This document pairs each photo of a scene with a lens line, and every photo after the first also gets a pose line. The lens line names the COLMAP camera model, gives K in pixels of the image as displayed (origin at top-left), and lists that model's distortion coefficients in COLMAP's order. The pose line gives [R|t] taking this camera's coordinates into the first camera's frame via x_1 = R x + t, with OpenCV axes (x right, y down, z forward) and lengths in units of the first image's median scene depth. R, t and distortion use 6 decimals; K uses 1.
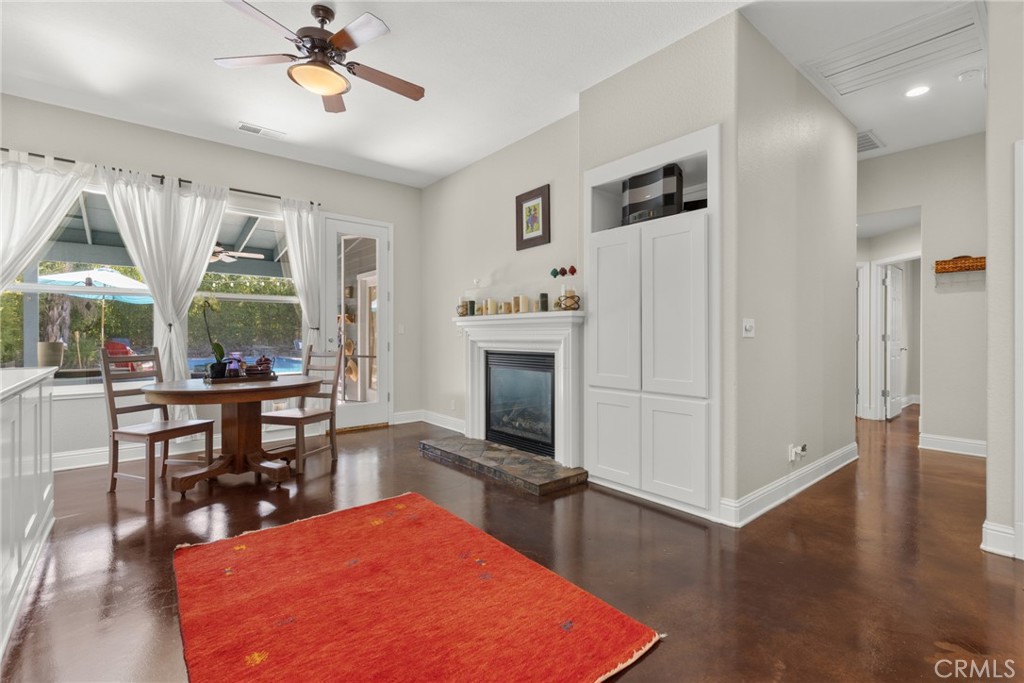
lens RADIAL K [[467.2, 0, 511.4], [0, 467.2, 335.3], [0, 0, 1]] dist [0.005069, 0.000297]
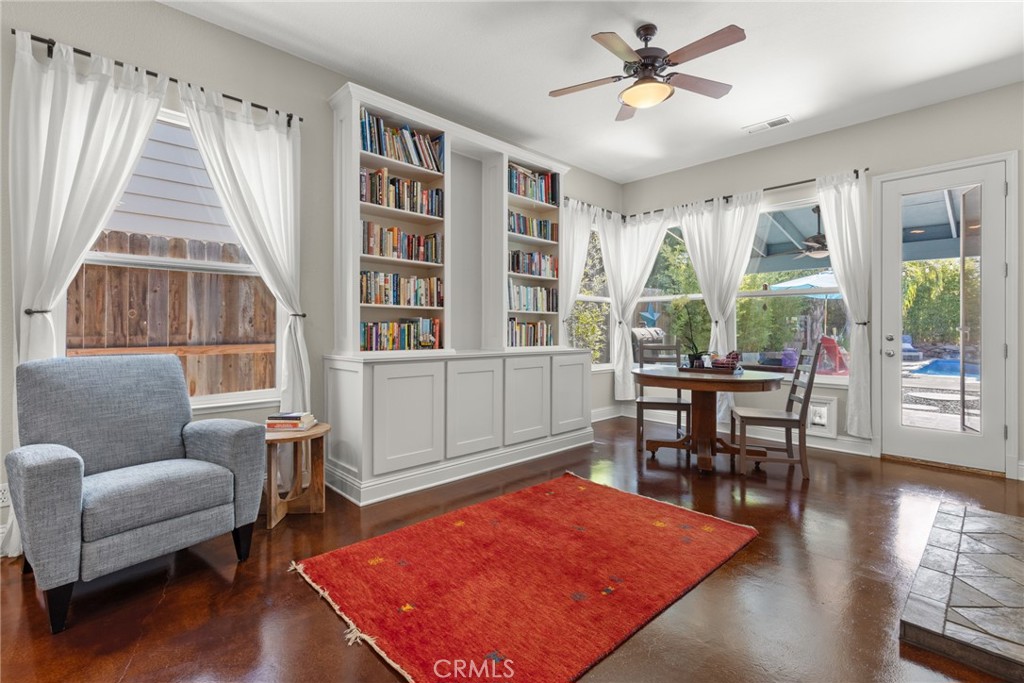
lens RADIAL K [[467.2, 0, 516.0], [0, 467.2, 323.4], [0, 0, 1]] dist [0.005069, 0.000297]
pose [[0.067604, -0.010296, -0.997659, 0.490889], [-0.009468, 0.999895, -0.010960, 0.000934], [0.997667, 0.010187, 0.067500, 0.476498]]
